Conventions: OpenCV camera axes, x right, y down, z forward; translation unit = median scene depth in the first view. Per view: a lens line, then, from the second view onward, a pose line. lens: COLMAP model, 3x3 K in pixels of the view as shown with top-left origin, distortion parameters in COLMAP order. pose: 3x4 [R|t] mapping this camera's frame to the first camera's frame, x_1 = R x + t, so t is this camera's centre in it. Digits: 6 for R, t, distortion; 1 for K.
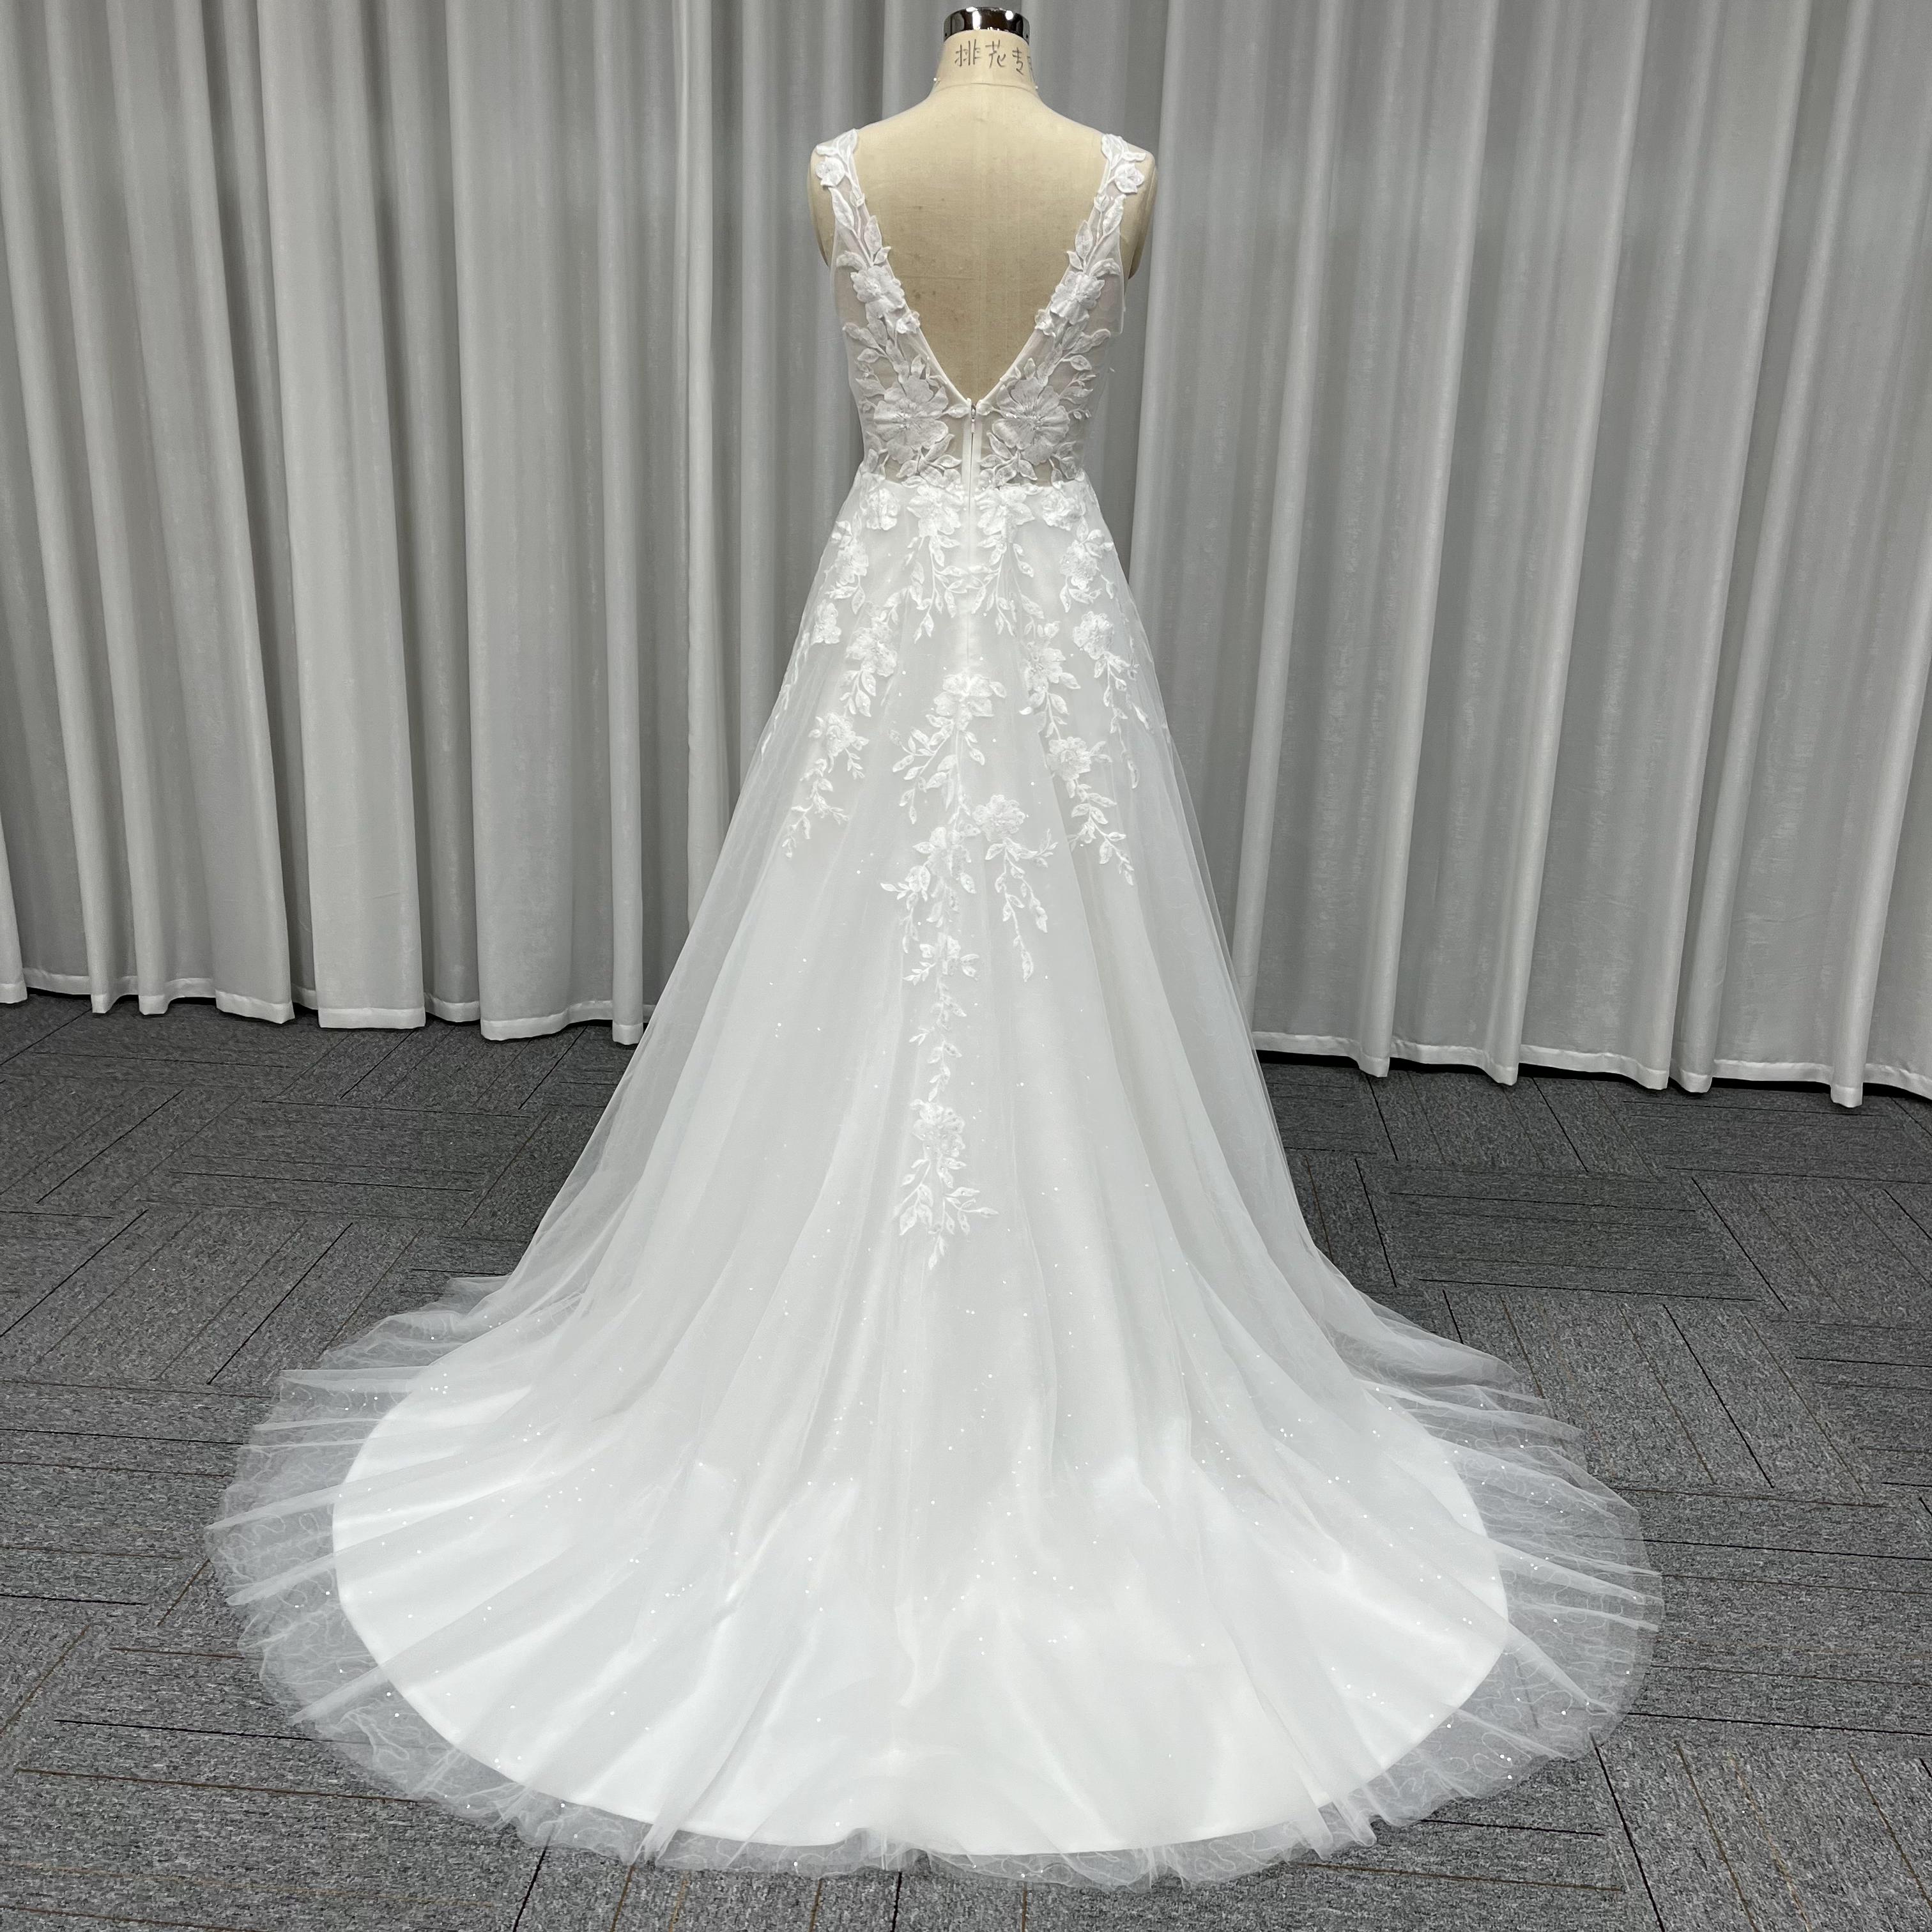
lens RADIAL K [[1945.0, 0, 971.3], [0, 1945.0, 1005.5], [0, 0, 1]] dist [0.050272, -0.111158]
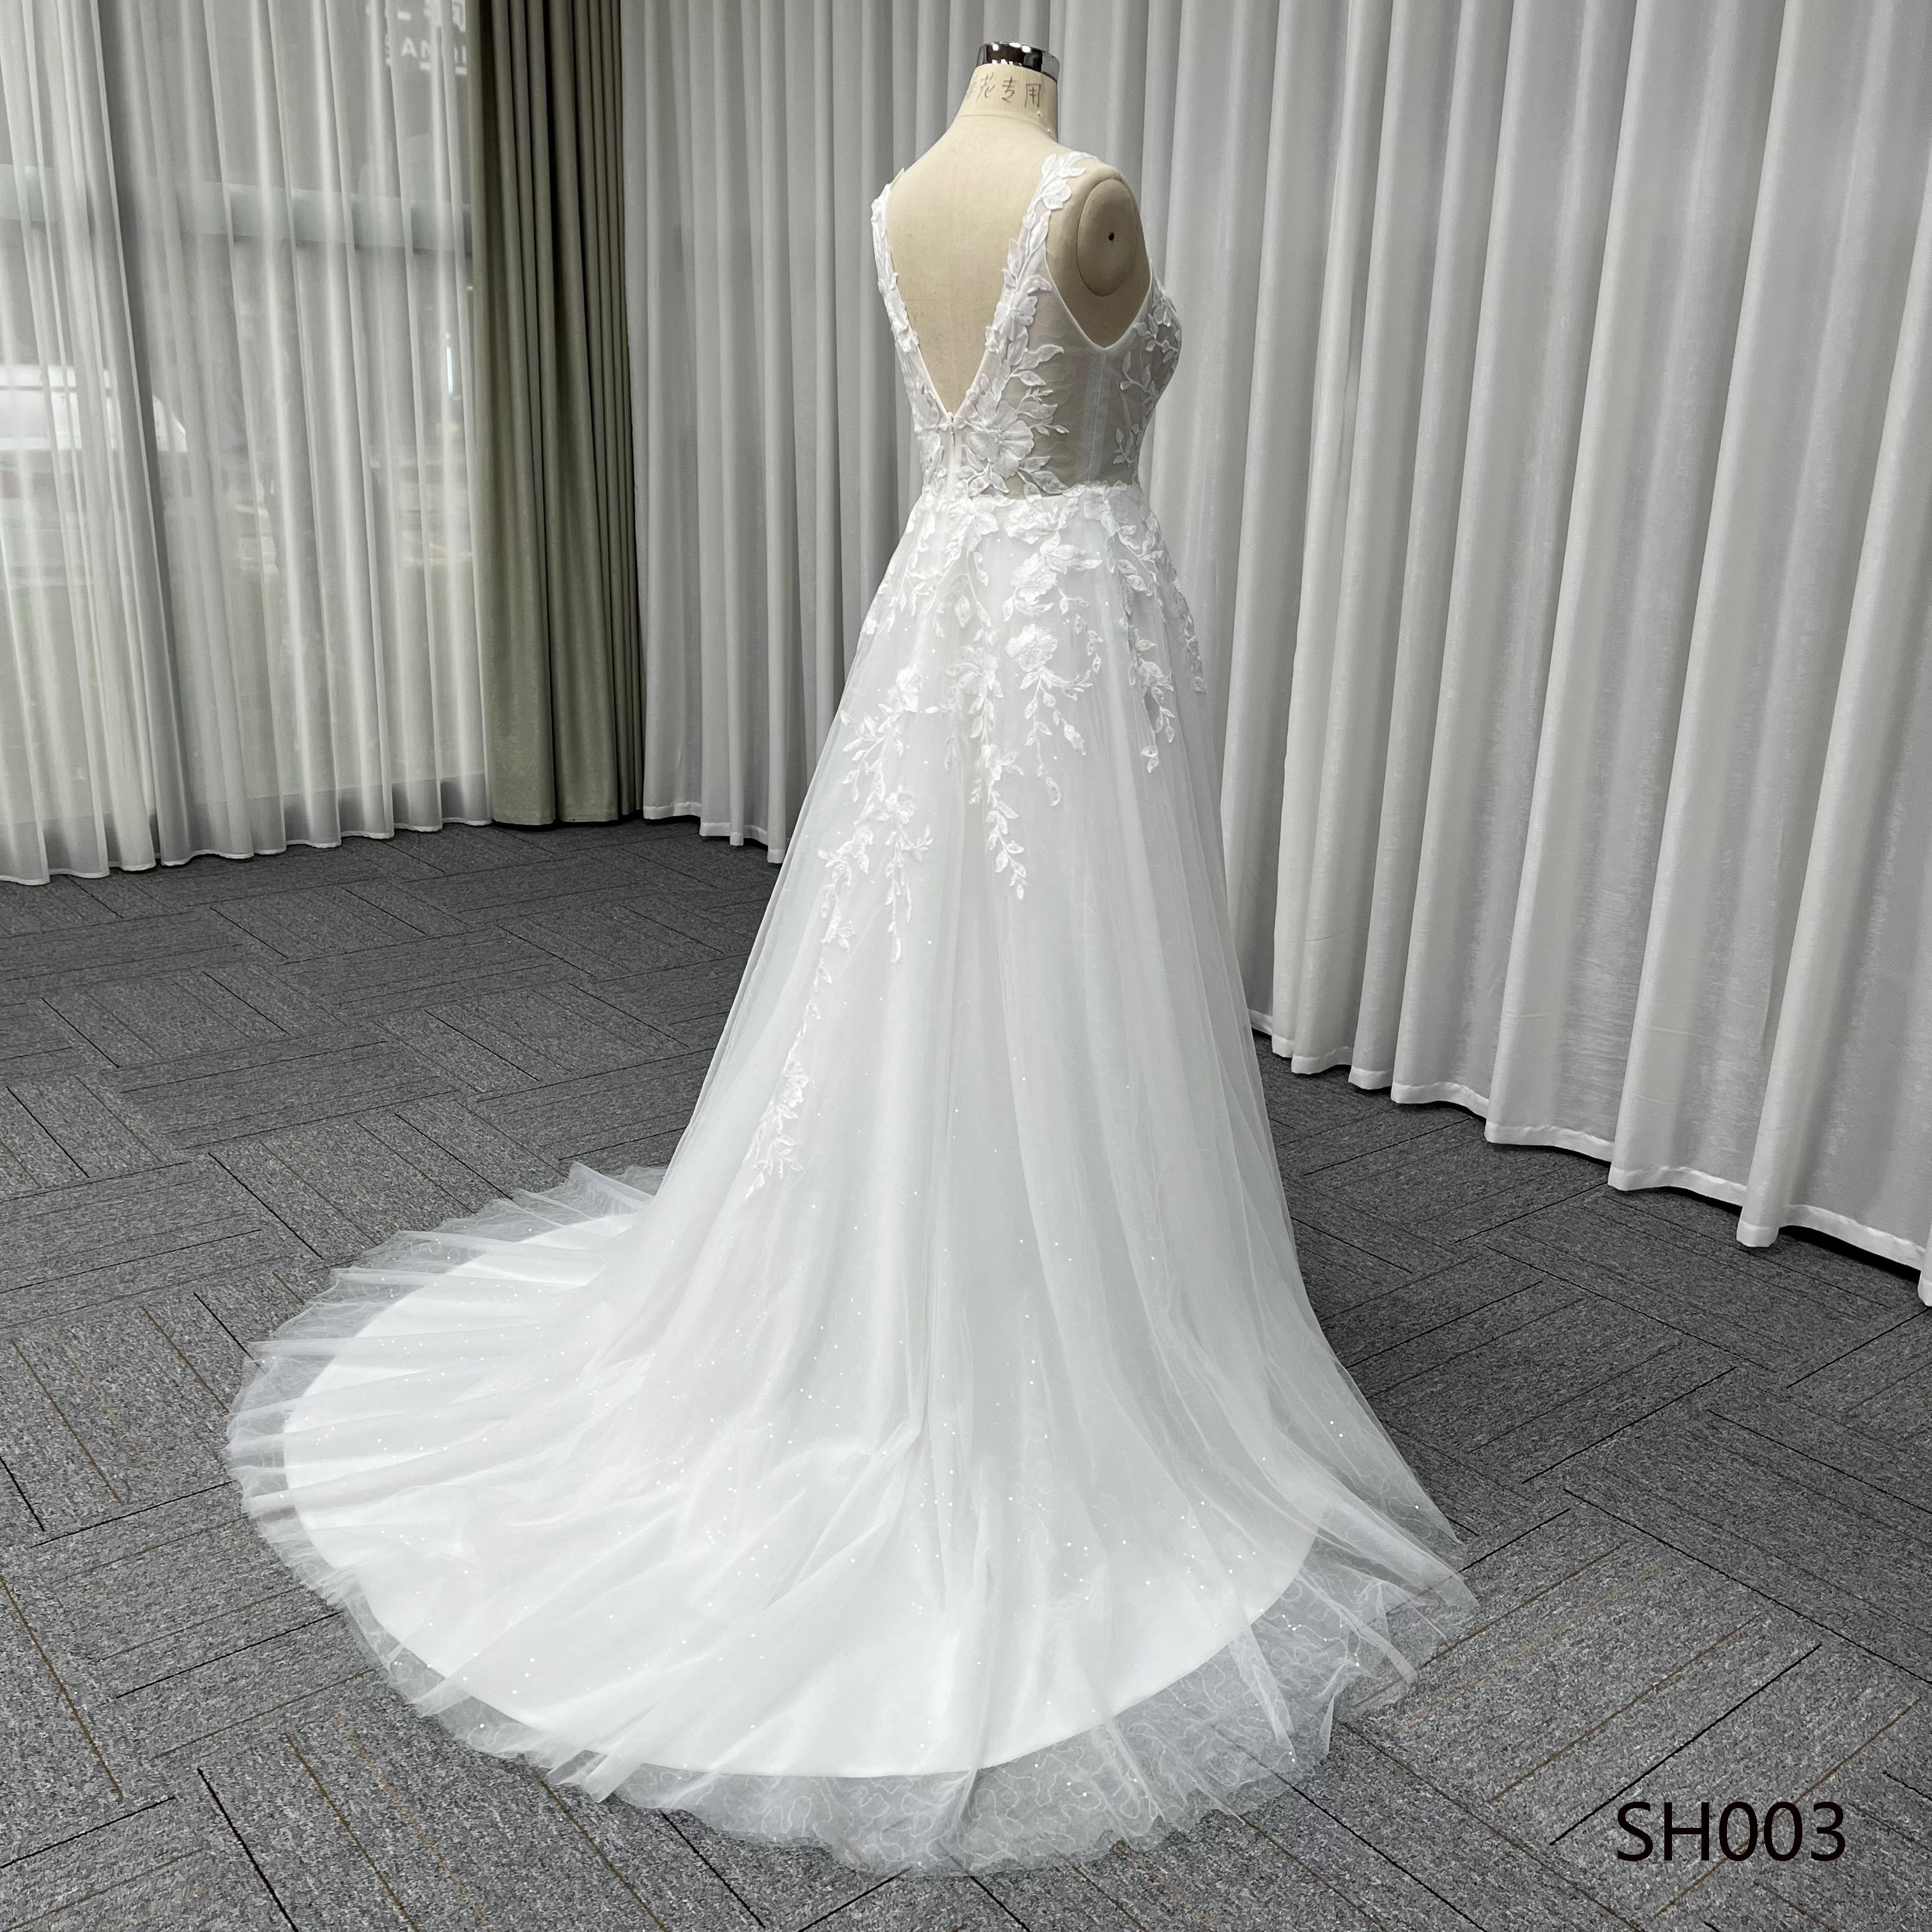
lens RADIAL K [[1955.6, 0, 968.8], [0, 1955.6, 974.1], [0, 0, 1]] dist [0.073828, -0.111914]
pose [[0.676603, 0.208615, -0.706179, 0.809602], [-0.235188, 0.970020, 0.061219, -0.082851], [0.697779, 0.124664, 0.705382, 0.291786]]
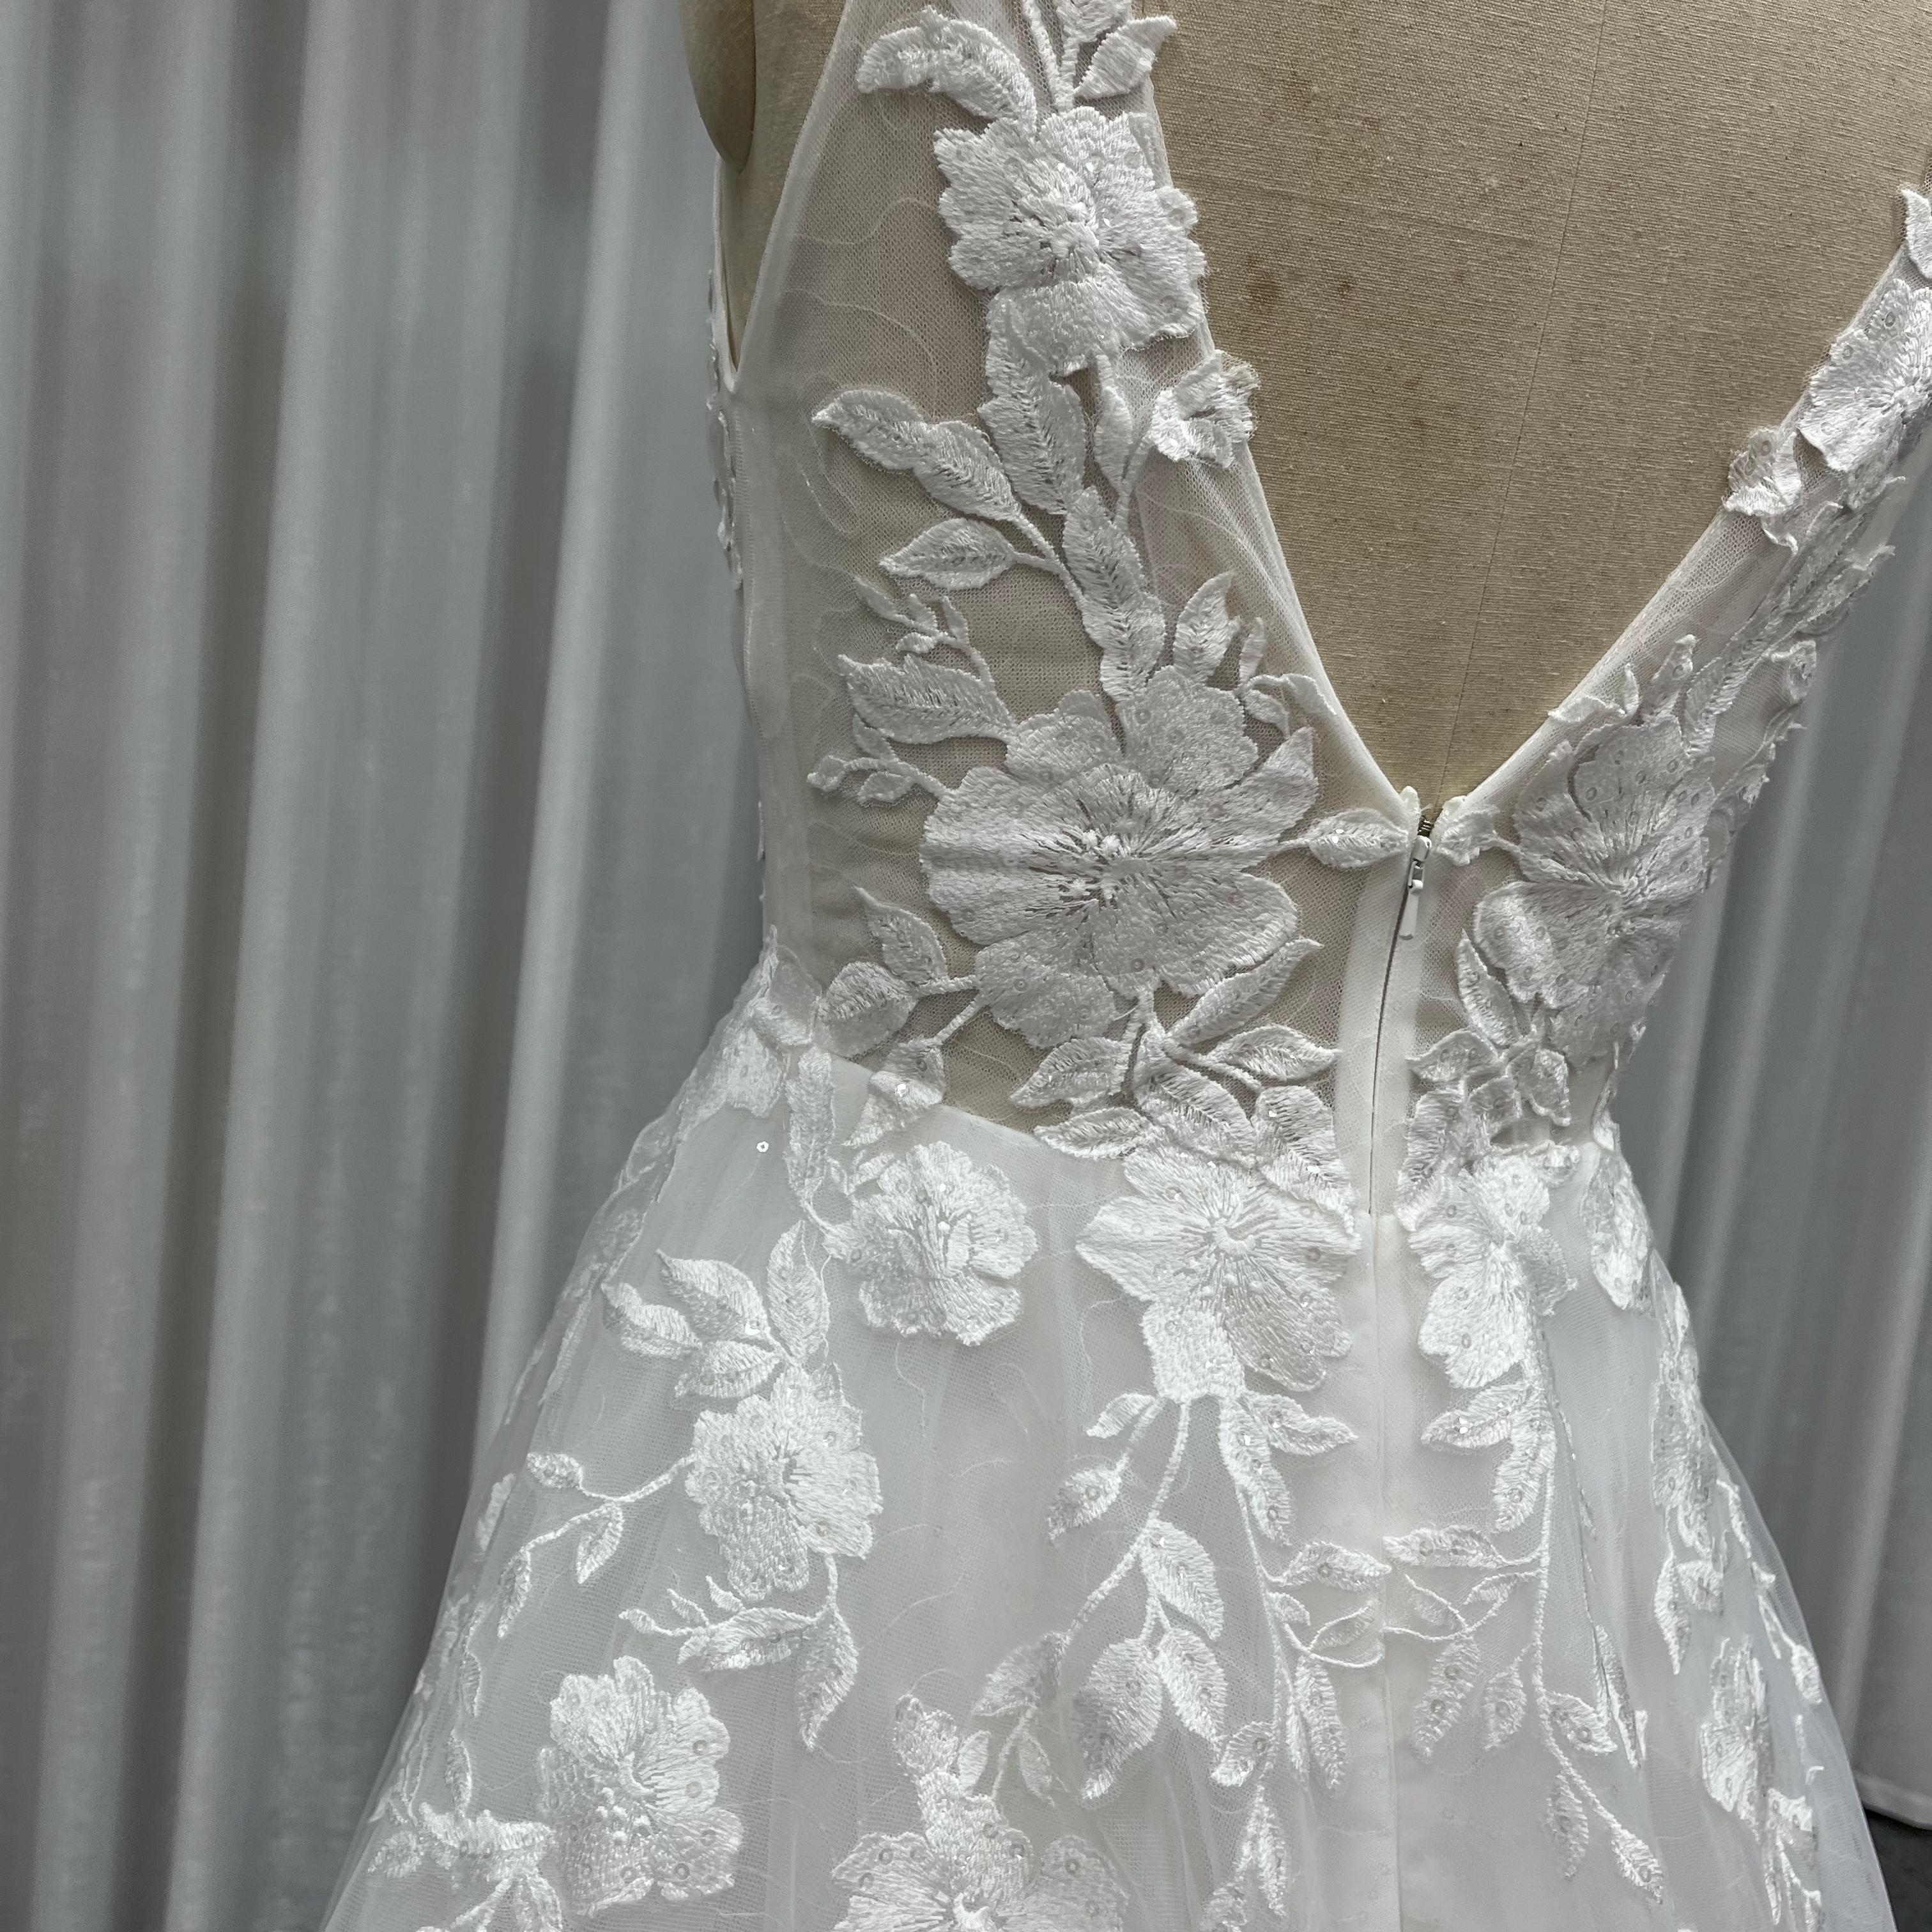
lens RADIAL K [[2015.8, 0, 984.9], [0, 2015.8, 1018.1], [0, 0, 1]] dist [0.059729, -0.100338]
pose [[0.931422, 0.021124, 0.363328, -0.125237], [0.031042, 0.990065, -0.137143, -0.252788], [-0.362616, 0.139016, 0.921512, 0.803033]]
